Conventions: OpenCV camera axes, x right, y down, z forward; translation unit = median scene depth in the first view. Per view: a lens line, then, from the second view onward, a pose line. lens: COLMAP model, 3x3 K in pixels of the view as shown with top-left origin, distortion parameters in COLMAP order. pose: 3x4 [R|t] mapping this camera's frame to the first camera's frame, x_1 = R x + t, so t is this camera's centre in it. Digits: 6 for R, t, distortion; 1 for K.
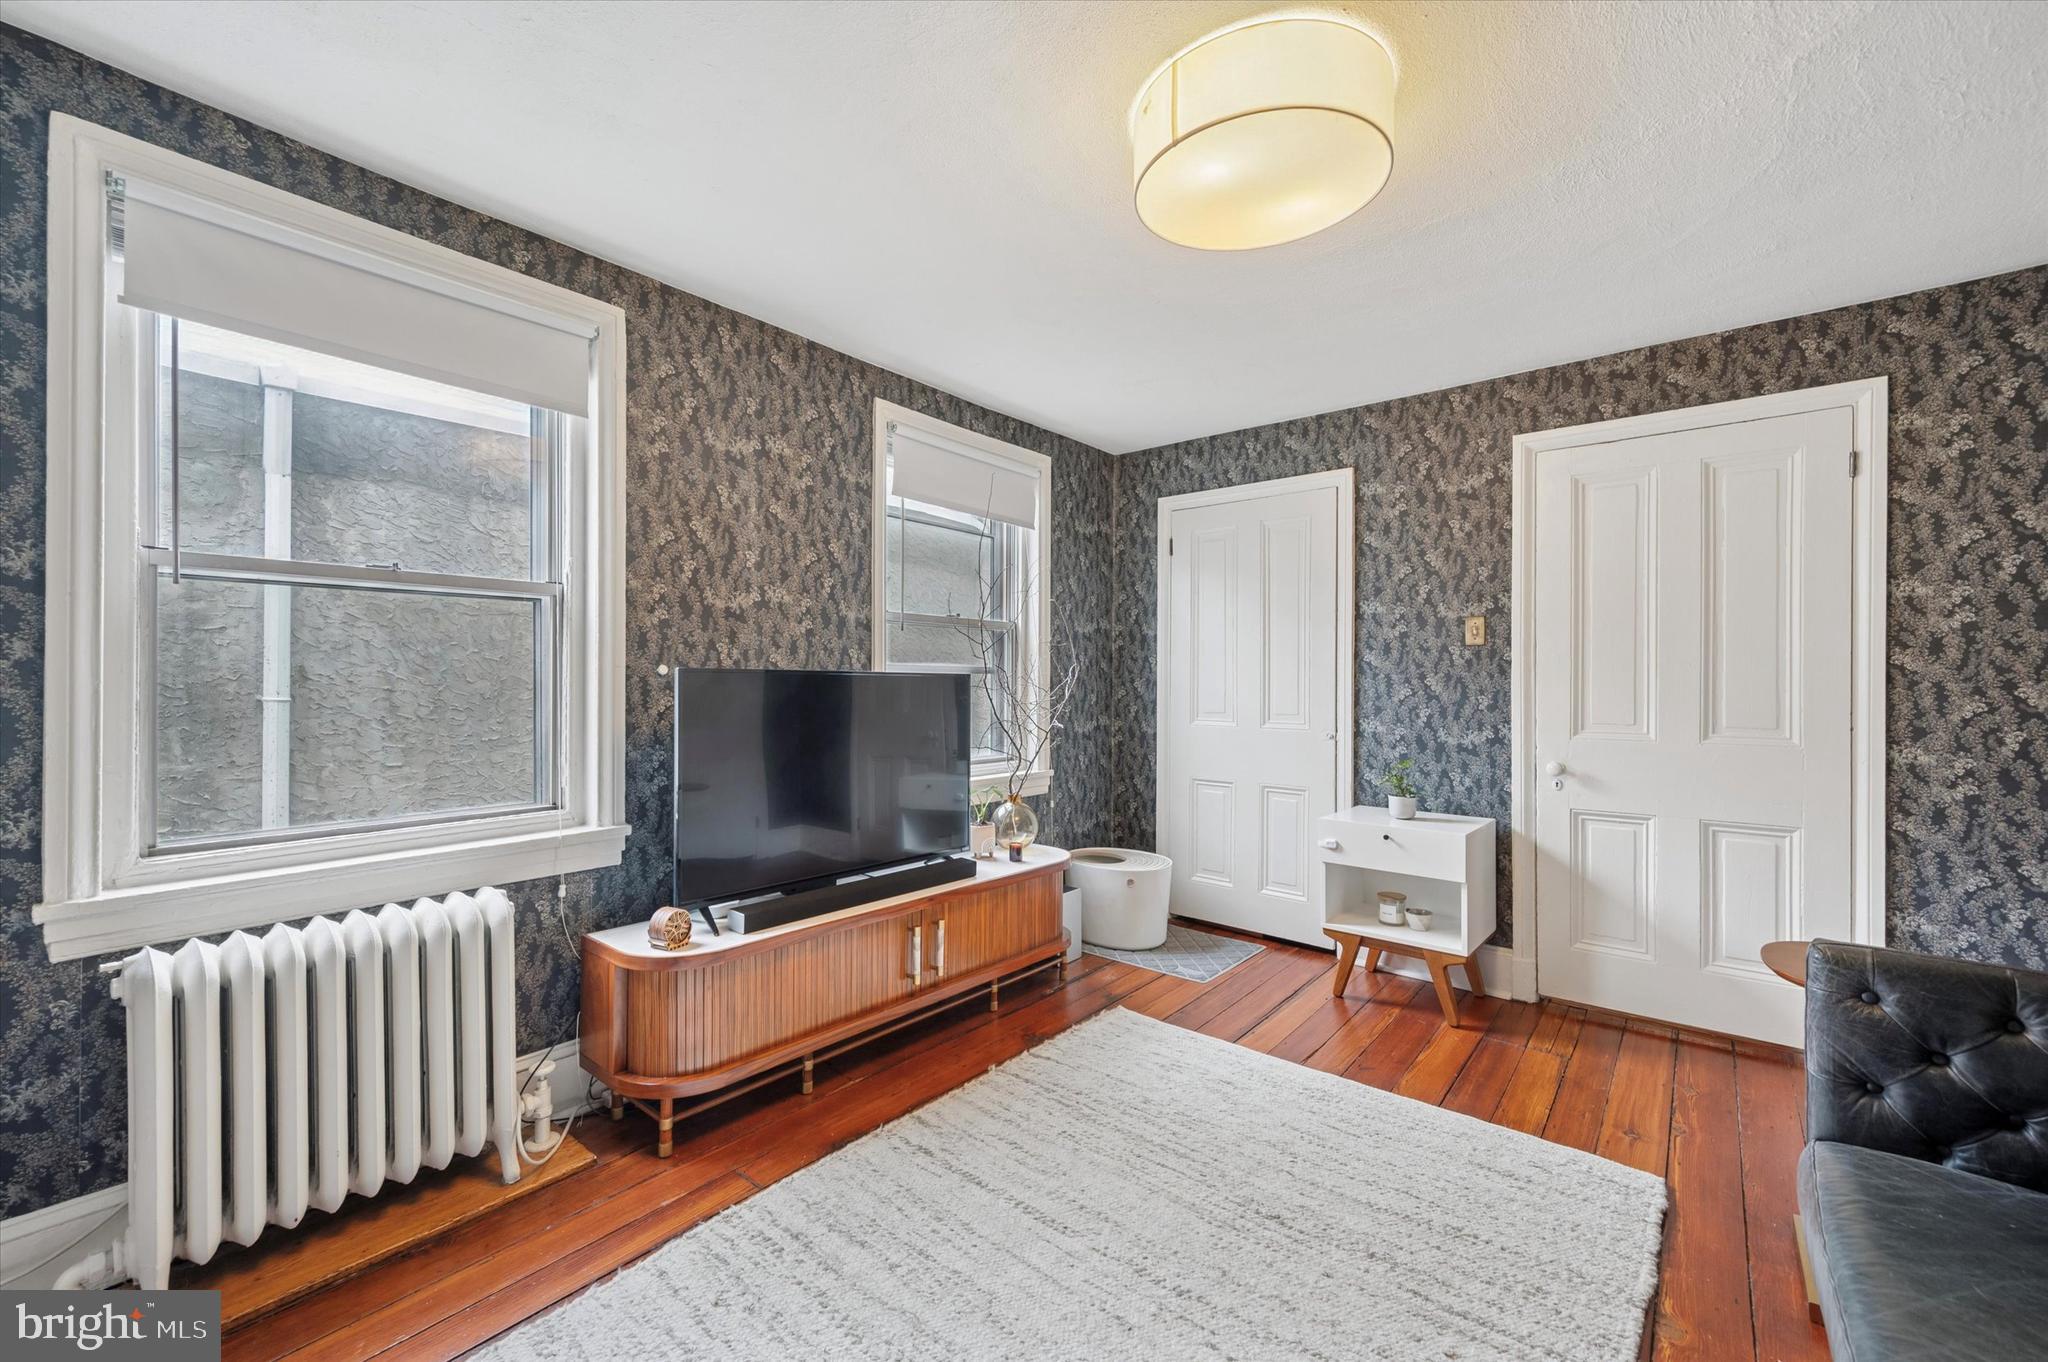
lens RADIAL K [[826.7, 0, 1024.0], [0, 826.7, 681.0], [0, 0, 1]] dist [-0.000926, -0.000220]
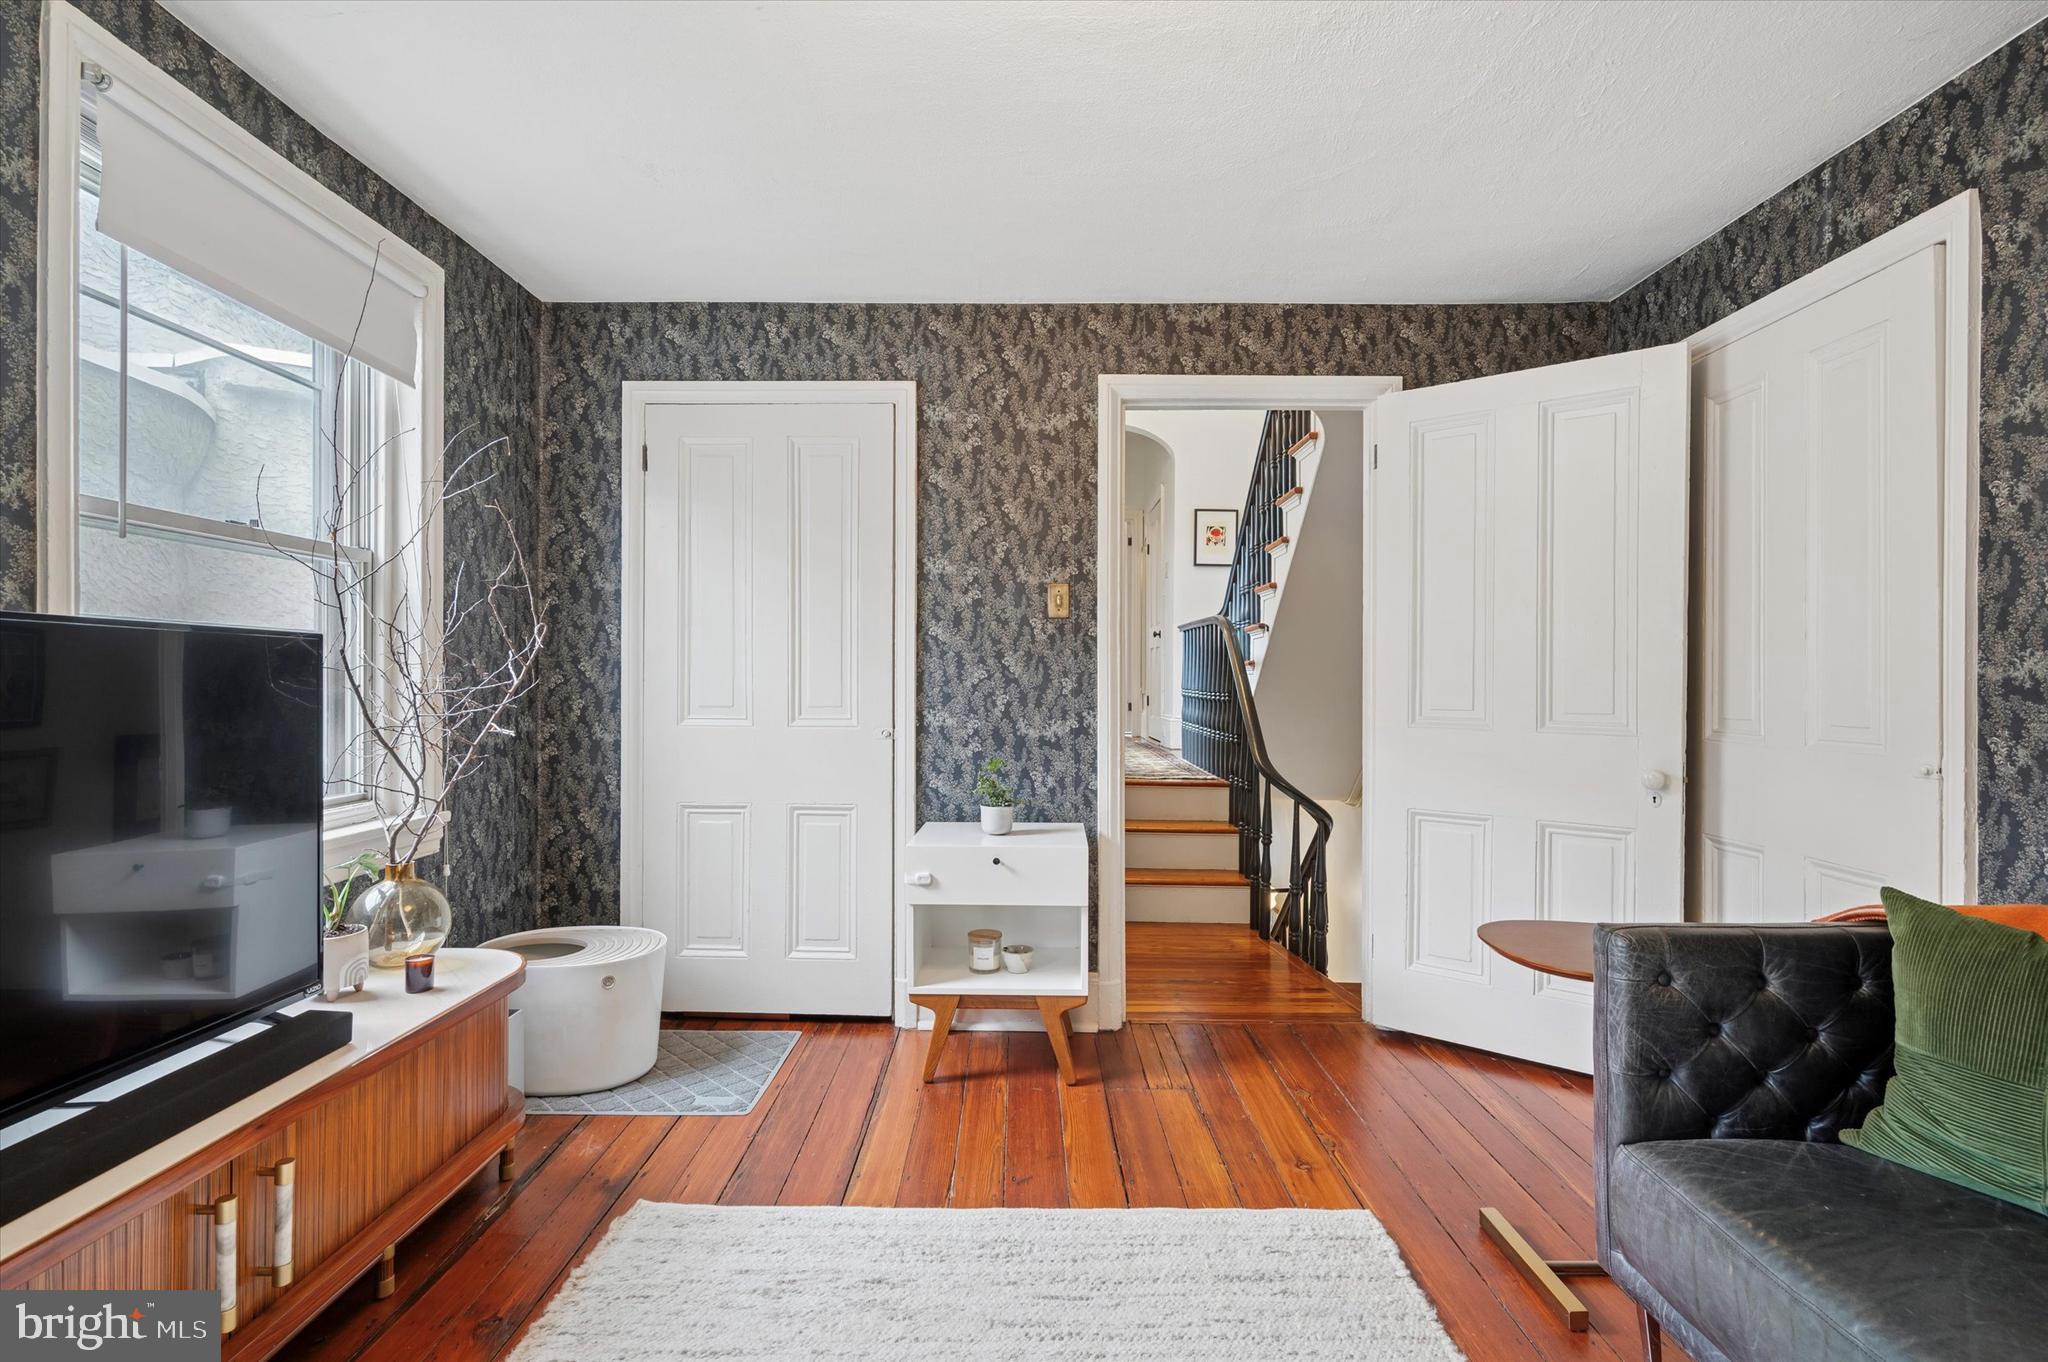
lens RADIAL K [[960.3, 0, 1024.0], [0, 960.3, 681.0], [0, 0, 1]] dist [-0.003493, -0.000808]
pose [[0.767998, -0.002944, 0.640446, -0.100529], [0.000301, 0.999991, 0.004235, 0.016078], [-0.640452, -0.003060, 0.767992, 0.266955]]
